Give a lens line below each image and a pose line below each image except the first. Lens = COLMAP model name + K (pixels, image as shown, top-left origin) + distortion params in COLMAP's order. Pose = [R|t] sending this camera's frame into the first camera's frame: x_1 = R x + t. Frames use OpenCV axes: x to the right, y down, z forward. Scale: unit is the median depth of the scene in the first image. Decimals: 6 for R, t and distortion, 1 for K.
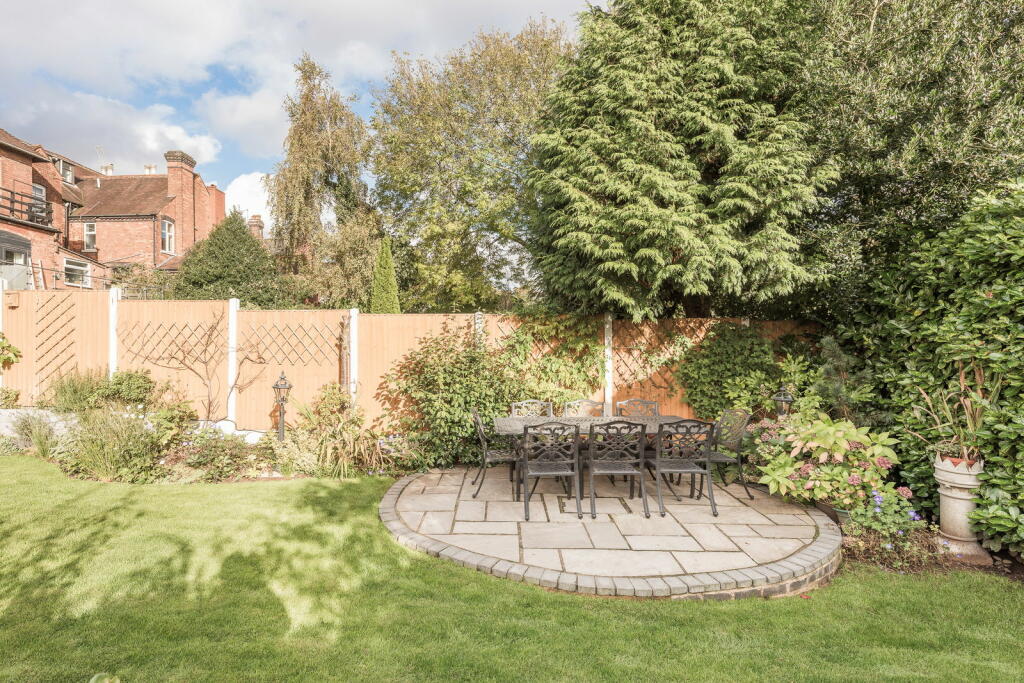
lens RADIAL K [[517.0, 0, 509.8], [0, 517.0, 344.8], [0, 0, 1]] dist [0.000054, 0.000100]
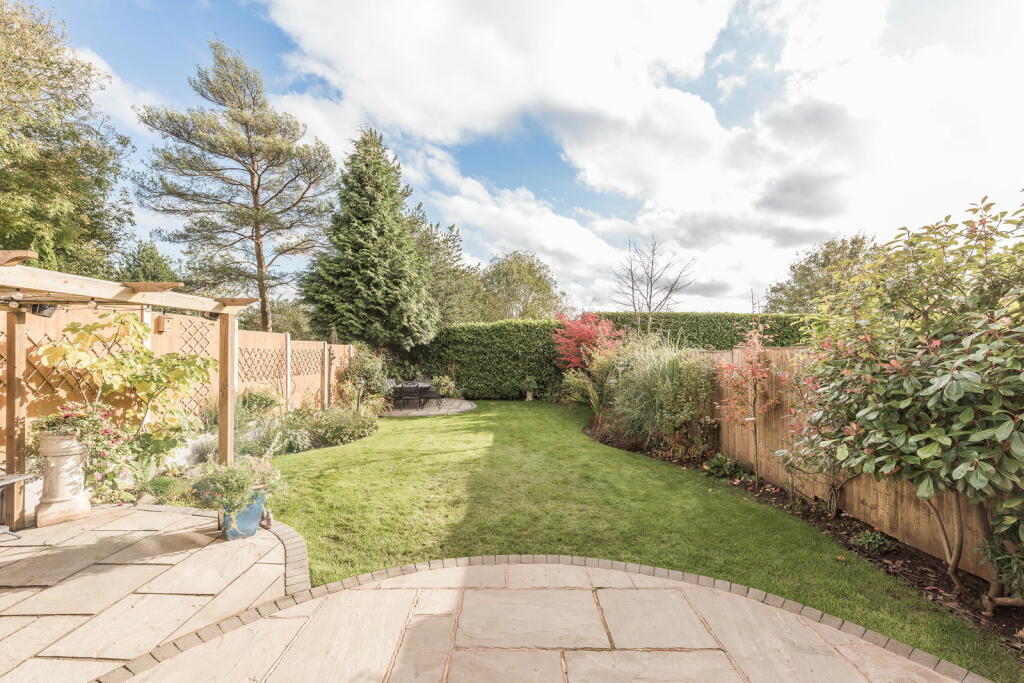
lens RADIAL K [[421.0, 0, 509.8], [0, 421.0, 345.4], [0, 0, 1]] dist [0.012009, -0.000152]
pose [[-0.101359, 0.006679, 0.994828, -1.811908], [-0.007853, 0.999941, -0.007513, -0.047511], [-0.994819, -0.008574, -0.101300, 0.506008]]
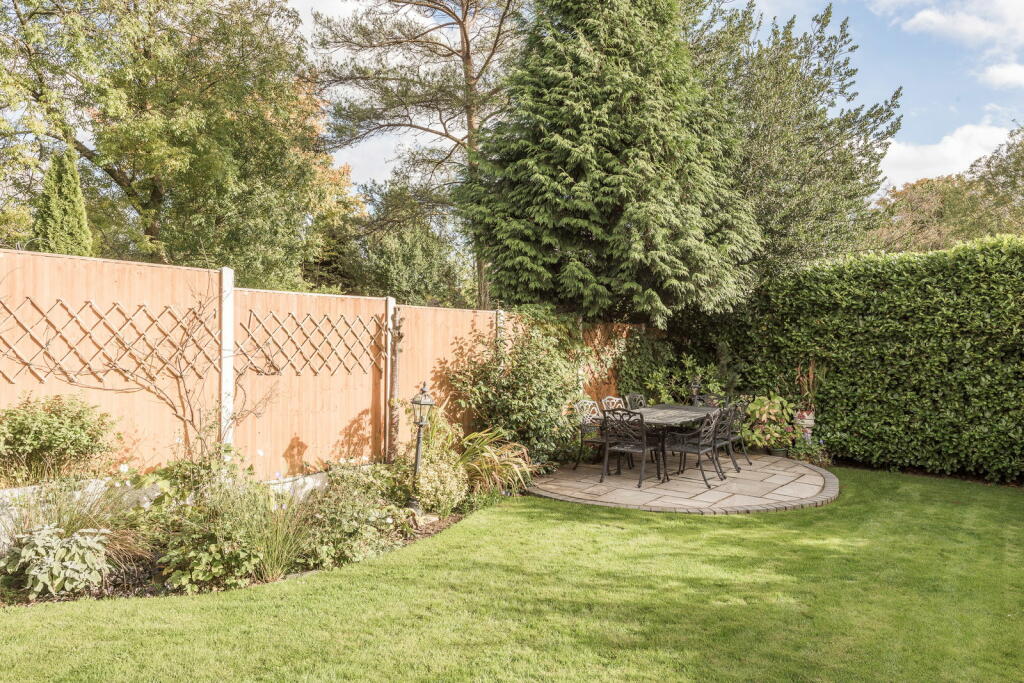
lens RADIAL K [[681.5, 0, 549.8], [0, 681.5, 340.3], [0, 0, 1]] dist [0.021663, -0.005503]
pose [[0.540571, 0.007298, 0.841267, -0.994370], [-0.012381, 0.999923, -0.000718, -0.007761], [-0.841207, -0.010028, 0.540620, 0.274594]]
